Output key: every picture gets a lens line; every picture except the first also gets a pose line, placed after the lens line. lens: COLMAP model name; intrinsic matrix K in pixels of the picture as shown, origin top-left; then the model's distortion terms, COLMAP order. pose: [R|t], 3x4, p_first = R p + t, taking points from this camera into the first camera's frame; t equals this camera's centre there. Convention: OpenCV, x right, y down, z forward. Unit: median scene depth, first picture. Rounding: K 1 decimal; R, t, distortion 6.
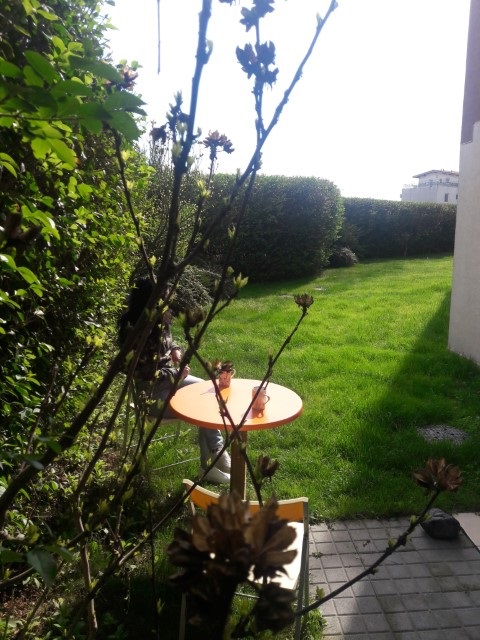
lens RADIAL K [[516.1, 0, 240.6], [0, 516.1, 321.5], [0, 0, 1]] dist [-0.010610, -0.008115]
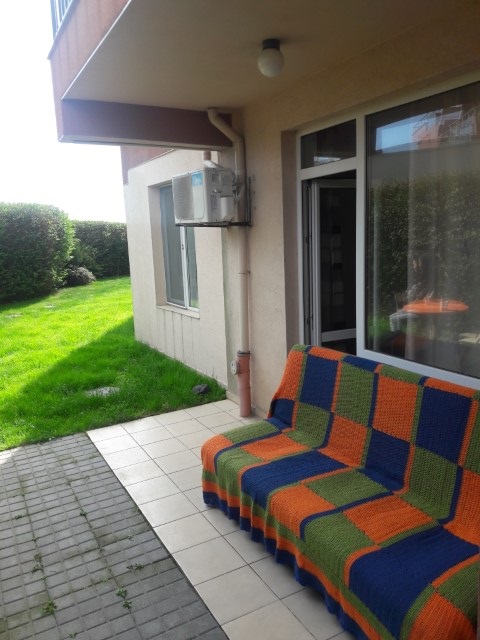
lens RADIAL K [[516.1, 0, 241.1], [0, 516.1, 317.0], [0, 0, 1]] dist [-0.010610, -0.008115]
pose [[0.896166, -0.092120, 0.434051, 0.036775], [0.111902, 0.993514, -0.020183, 0.022614], [-0.429377, 0.066658, 0.900662, -0.123009]]
